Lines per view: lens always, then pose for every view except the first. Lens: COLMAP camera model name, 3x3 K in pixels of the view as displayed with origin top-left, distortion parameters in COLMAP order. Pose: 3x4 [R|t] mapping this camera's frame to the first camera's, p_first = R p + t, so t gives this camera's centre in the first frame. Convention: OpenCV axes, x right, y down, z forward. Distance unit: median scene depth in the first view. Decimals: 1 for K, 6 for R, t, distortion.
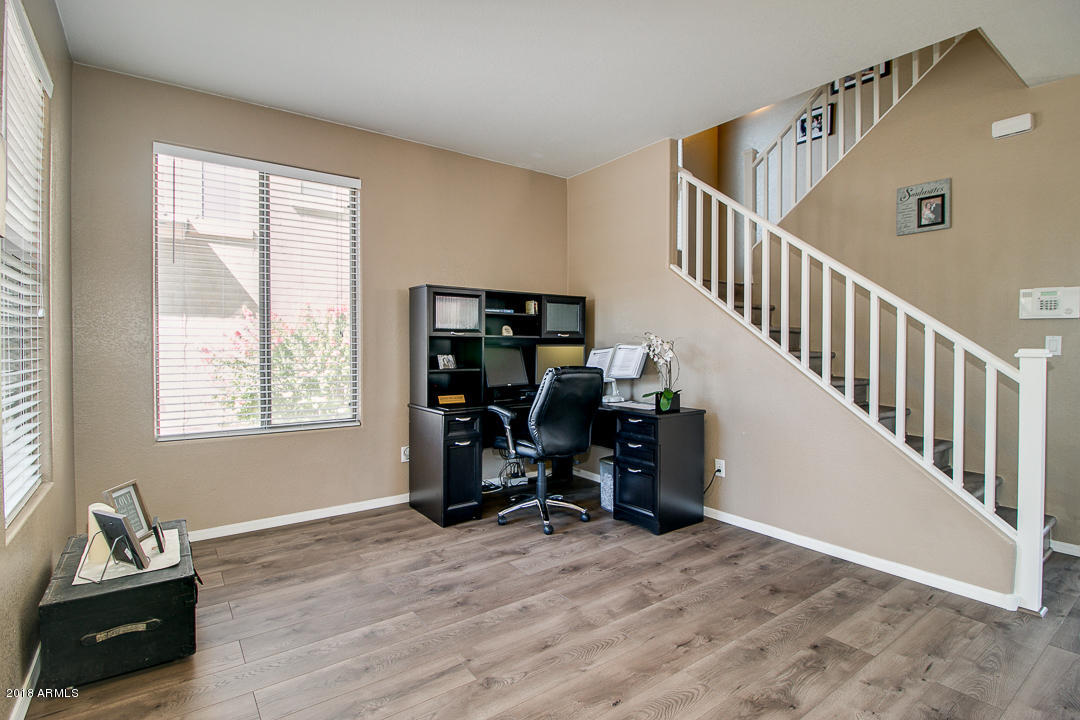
lens RADIAL K [[519.9, 0, 541.0], [0, 519.9, 351.3], [0, 0, 1]] dist [-0.008237, -0.002388]
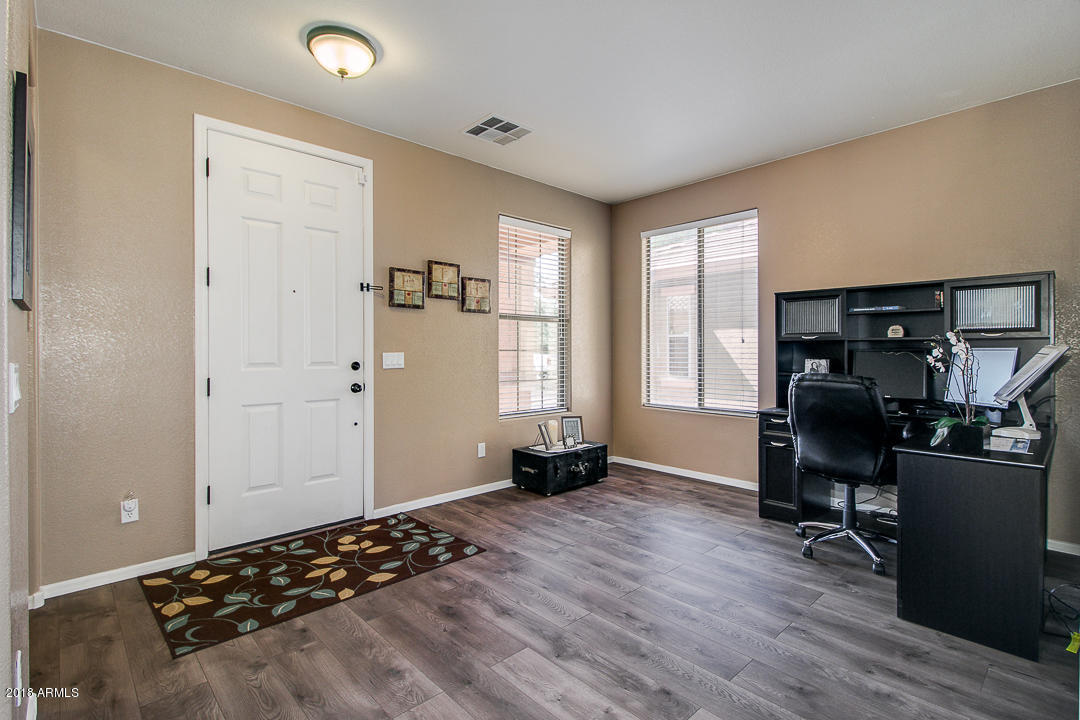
lens RADIAL K [[519.9, 0, 535.1], [0, 519.9, 356.0], [0, 0, 1]] dist [-0.008237, -0.002388]
pose [[0.099034, 0.008816, -0.995045, 0.901580], [-0.011093, 0.999908, 0.007755, -0.000946], [0.995022, 0.010270, 0.099122, 0.450323]]
